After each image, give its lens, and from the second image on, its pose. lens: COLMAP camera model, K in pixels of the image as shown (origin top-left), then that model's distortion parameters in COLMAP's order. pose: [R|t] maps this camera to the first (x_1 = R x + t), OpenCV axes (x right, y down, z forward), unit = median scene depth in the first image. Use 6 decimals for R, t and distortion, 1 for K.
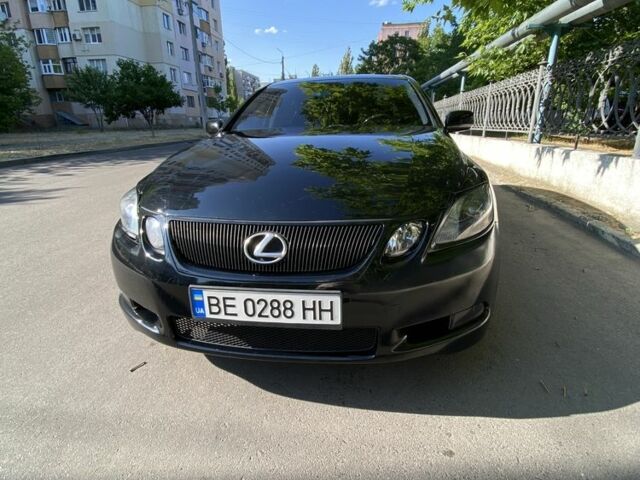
lens RADIAL K [[359.9, 0, 320.0], [0, 359.9, 240.0], [0, 0, 1]] dist [0.036217, -0.031393]
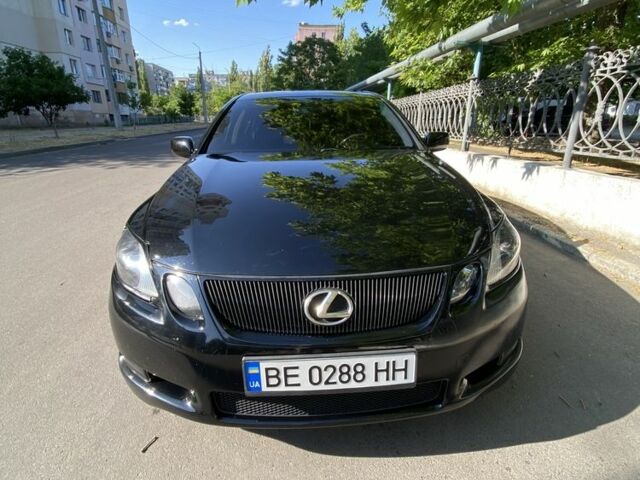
lens RADIAL K [[355.5, 0, 320.0], [0, 355.5, 240.0], [0, 0, 1]] dist [0.040289, -0.029810]
pose [[0.977220, -0.057062, 0.204412, -0.111197], [0.055173, 0.998365, 0.014932, -0.051983], [-0.204930, -0.003314, 0.978771, 0.041634]]
